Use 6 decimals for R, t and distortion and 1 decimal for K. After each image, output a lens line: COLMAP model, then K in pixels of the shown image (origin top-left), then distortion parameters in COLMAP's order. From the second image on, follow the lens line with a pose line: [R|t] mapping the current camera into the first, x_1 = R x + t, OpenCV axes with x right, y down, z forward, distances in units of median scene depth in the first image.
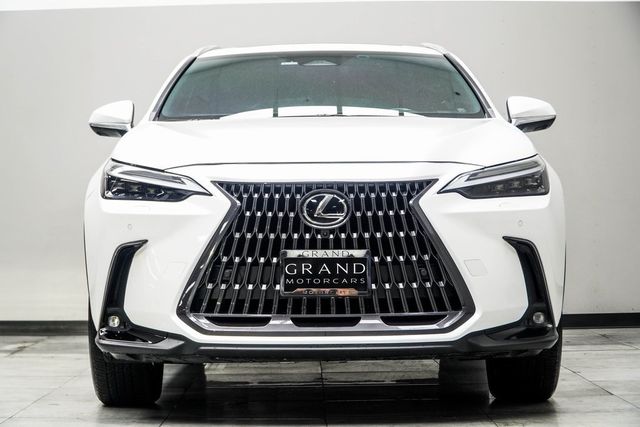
lens RADIAL K [[1731.3, 0, 320.4], [0, 1731.3, 209.3], [0, 0, 1]] dist [-0.626379, 0.000000]
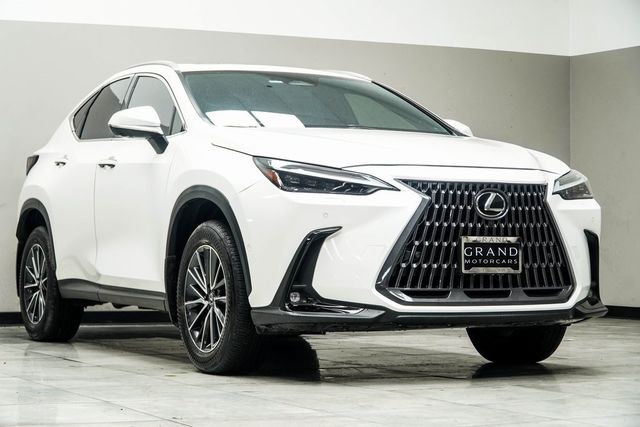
lens RADIAL K [[1443.8, 0, 319.2], [0, 1443.8, 215.7], [0, 0, 1]] dist [0.068502, 0.000000]
pose [[0.887469, 0.022308, 0.460327, -0.586382], [-0.022502, 0.999734, -0.005066, 0.016337], [-0.460317, -0.005862, 0.887735, 0.126519]]
